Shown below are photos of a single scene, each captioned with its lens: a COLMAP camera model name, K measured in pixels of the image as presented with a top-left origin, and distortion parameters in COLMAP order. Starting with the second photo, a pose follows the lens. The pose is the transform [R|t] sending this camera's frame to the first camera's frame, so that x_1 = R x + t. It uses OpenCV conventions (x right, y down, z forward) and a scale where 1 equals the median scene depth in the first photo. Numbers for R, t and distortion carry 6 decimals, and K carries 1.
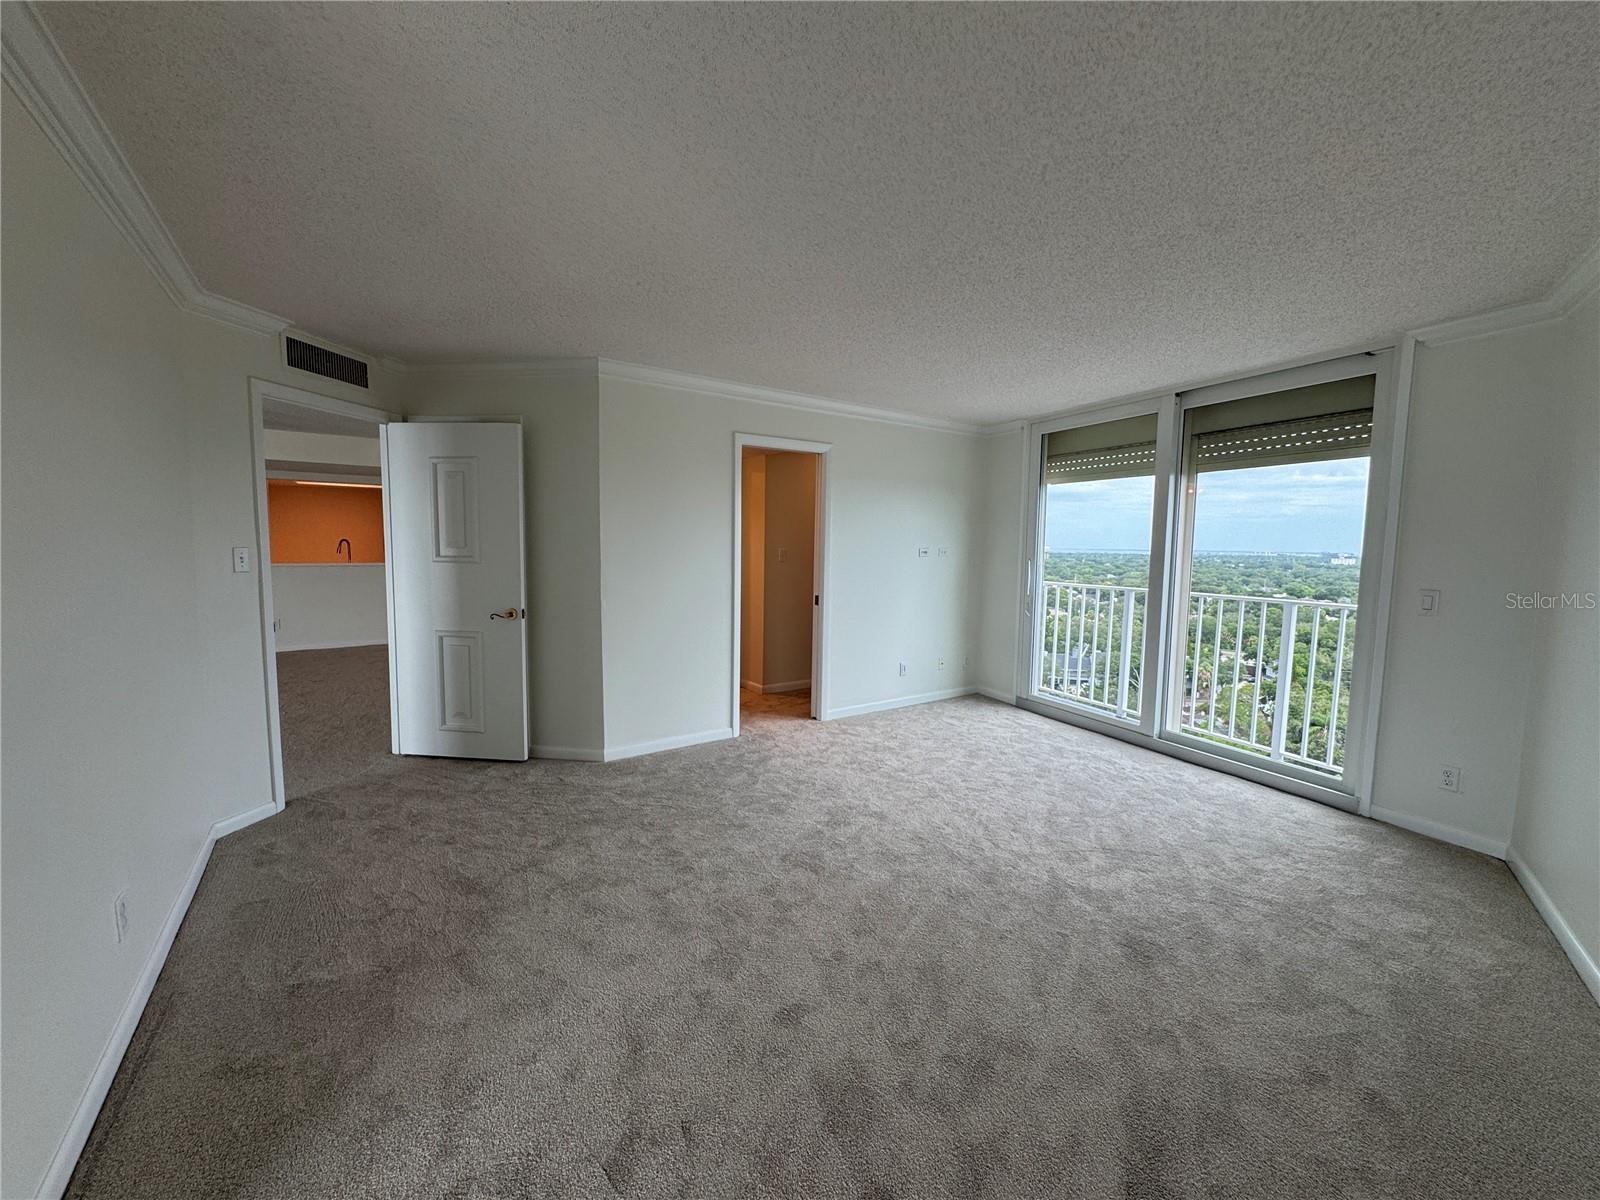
lens RADIAL K [[640.7, 0, 798.1], [0, 640.7, 598.8], [0, 0, 1]] dist [-0.003866, 0.000134]
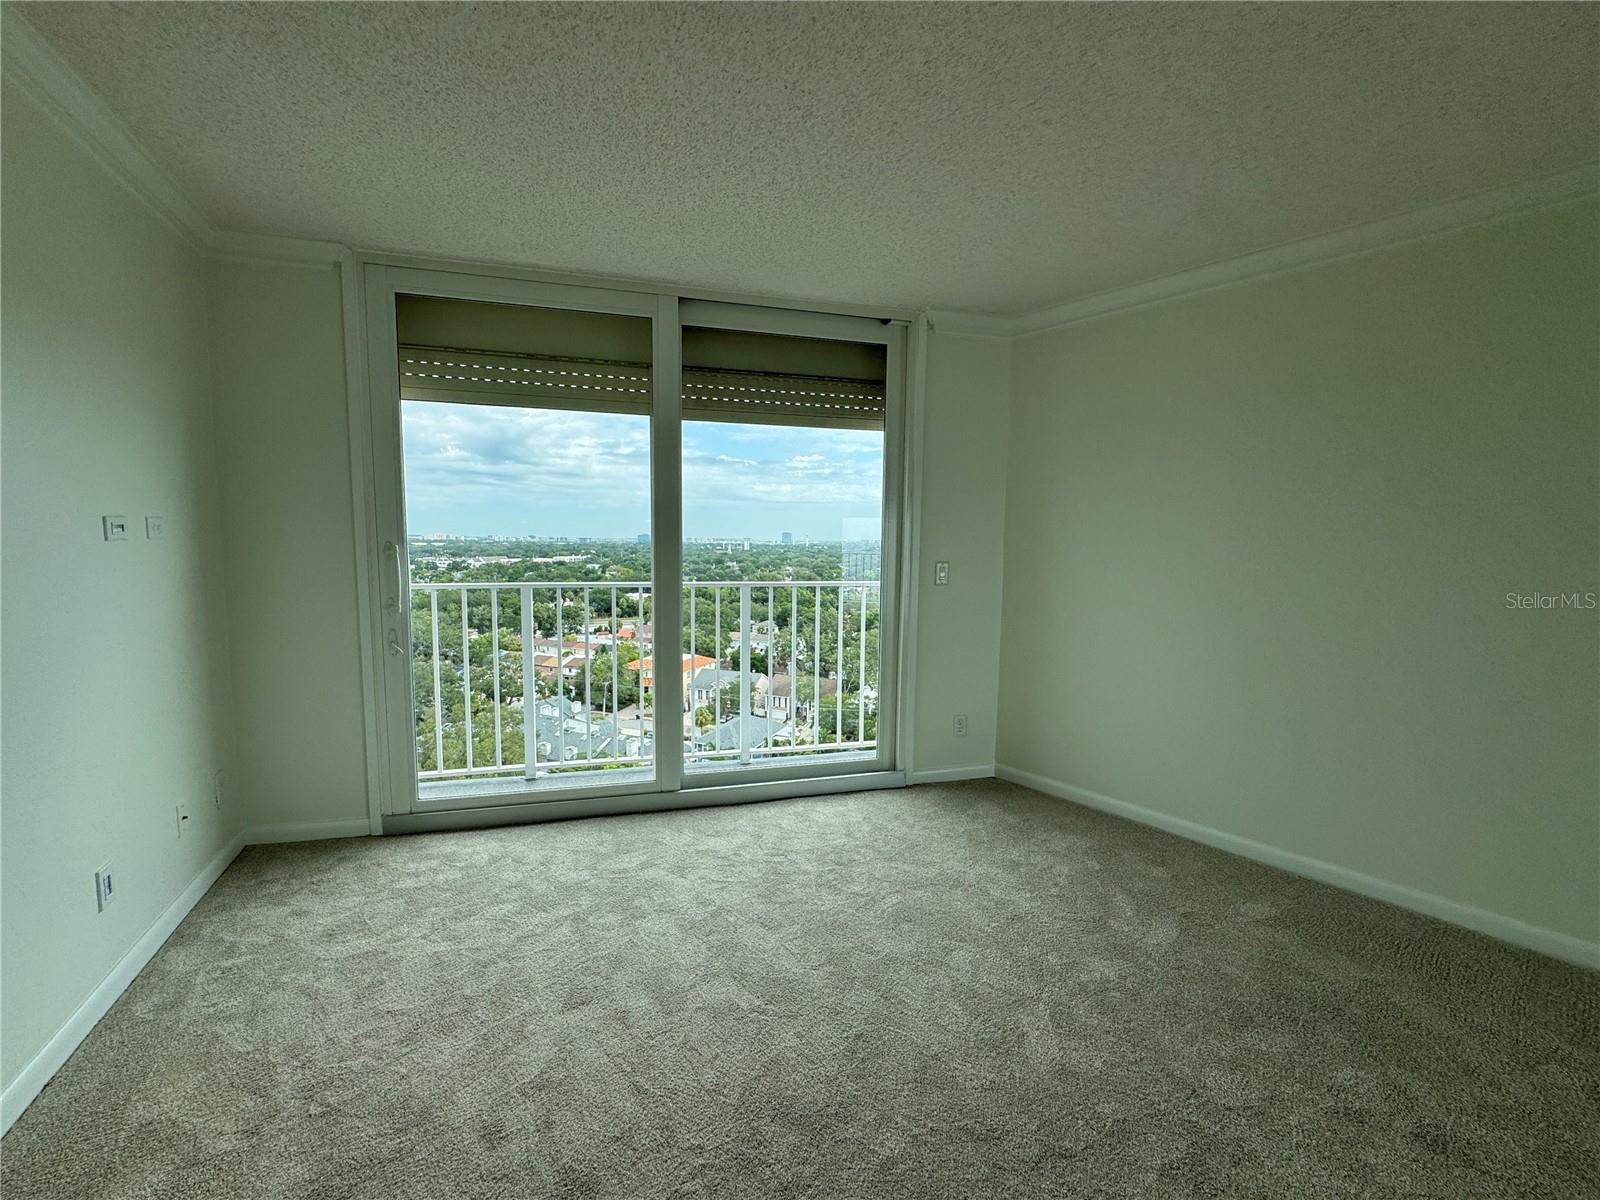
lens RADIAL K [[640.7, 0, 798.1], [0, 640.7, 598.8], [0, 0, 1]] dist [-0.003866, 0.000134]
pose [[0.181754, -0.102573, 0.977980, -0.094456], [0.074064, 0.993148, 0.090400, -0.049524], [-0.980551, 0.056002, 0.188105, 0.754361]]
